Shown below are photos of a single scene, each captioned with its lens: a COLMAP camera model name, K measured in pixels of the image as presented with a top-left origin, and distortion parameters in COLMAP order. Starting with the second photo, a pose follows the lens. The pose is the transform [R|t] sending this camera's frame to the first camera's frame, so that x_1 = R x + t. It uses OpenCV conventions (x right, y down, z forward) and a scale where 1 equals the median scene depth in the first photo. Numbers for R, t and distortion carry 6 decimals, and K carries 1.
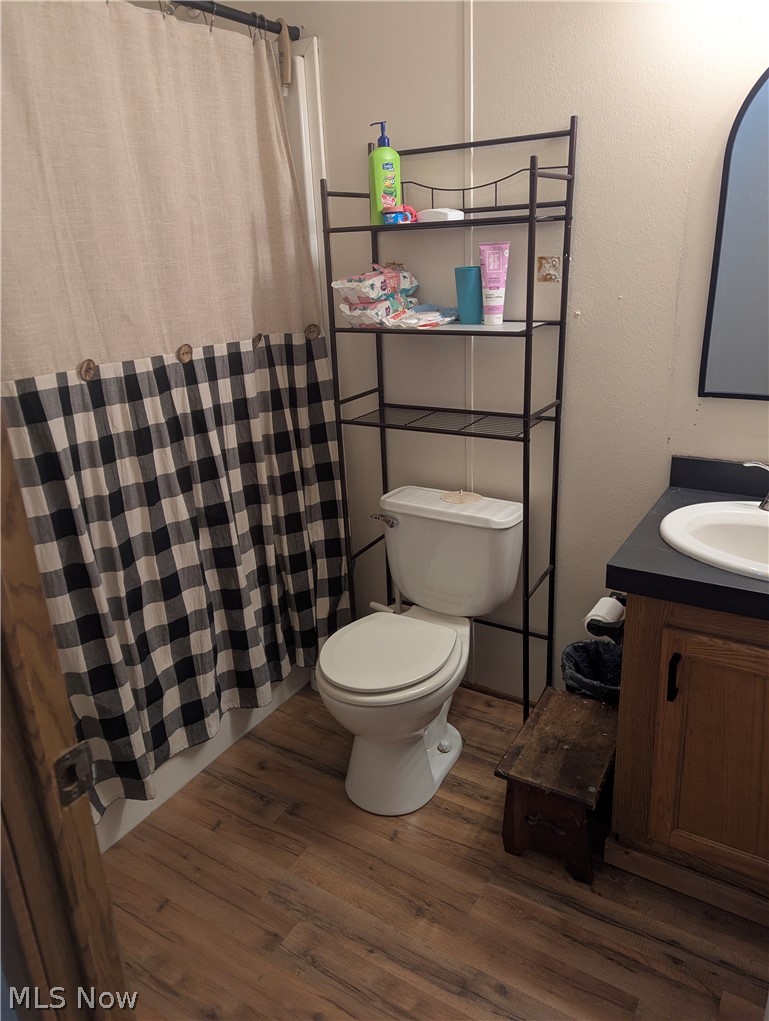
lens RADIAL K [[722.5, 0, 384.5], [0, 722.5, 510.5], [0, 0, 1]] dist [0.061580, -0.045977]
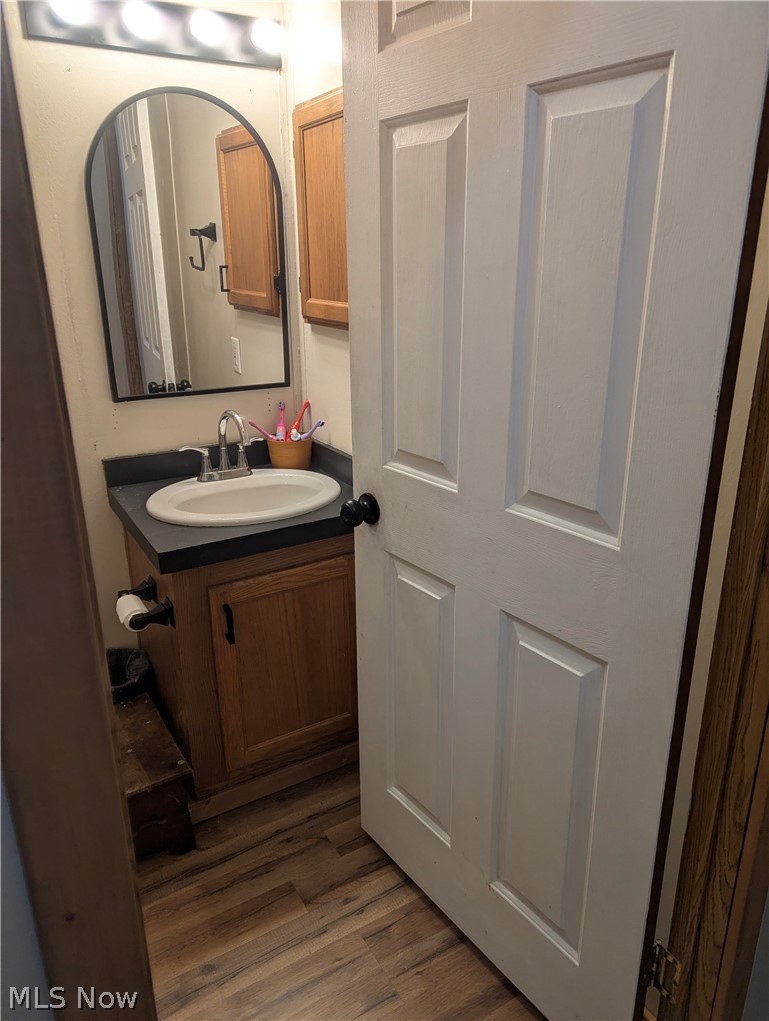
lens RADIAL K [[722.5, 0, 384.5], [0, 722.5, 510.5], [0, 0, 1]] dist [0.061580, -0.045977]
pose [[0.469042, -0.264878, 0.842520, -0.407760], [0.292932, 0.946622, 0.134528, -0.032367], [-0.833181, 0.183702, 0.521596, 0.116500]]
